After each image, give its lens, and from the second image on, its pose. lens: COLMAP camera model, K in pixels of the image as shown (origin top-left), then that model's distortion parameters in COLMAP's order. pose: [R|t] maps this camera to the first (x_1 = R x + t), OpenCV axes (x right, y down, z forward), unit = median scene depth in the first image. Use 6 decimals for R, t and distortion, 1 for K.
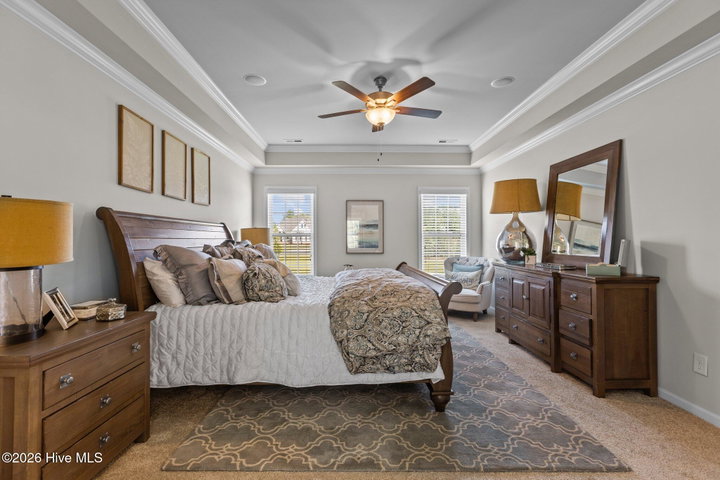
lens RADIAL K [[322.8, 0, 359.6], [0, 322.8, 238.1], [0, 0, 1]] dist [0.004158, -0.001764]
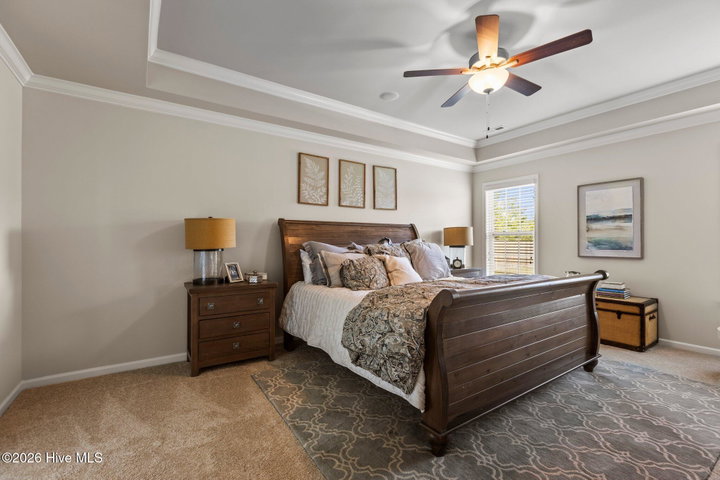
lens RADIAL K [[322.8, 0, 359.0], [0, 322.8, 241.5], [0, 0, 1]] dist [0.004158, -0.001764]
pose [[0.540653, -0.000700, -0.841245, 0.720587], [0.004294, 0.999989, 0.001928, 0.019554], [0.841235, -0.004654, 0.540650, 0.380733]]
